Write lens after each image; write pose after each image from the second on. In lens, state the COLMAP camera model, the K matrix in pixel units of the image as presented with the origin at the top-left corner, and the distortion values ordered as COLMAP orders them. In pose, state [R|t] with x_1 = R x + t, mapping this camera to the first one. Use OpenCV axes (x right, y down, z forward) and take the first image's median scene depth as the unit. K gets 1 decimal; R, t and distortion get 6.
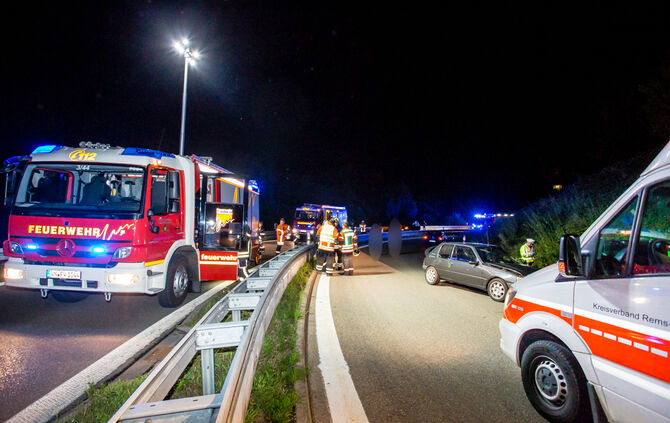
lens RADIAL K [[413.0, 0, 335.0], [0, 413.0, 211.5], [0, 0, 1]] dist [-0.031171, 0.001114]
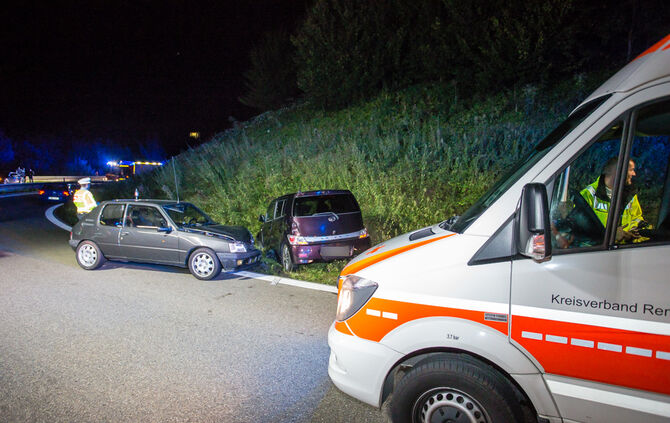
lens RADIAL K [[404.0, 0, 335.2], [0, 404.0, 220.2], [0, 0, 1]] dist [-0.037354, 0.000623]
pose [[0.599741, -0.082515, 0.795928, -0.018338], [-0.029829, 0.991672, 0.125284, 0.021947], [-0.799638, -0.098880, 0.592285, 0.436099]]
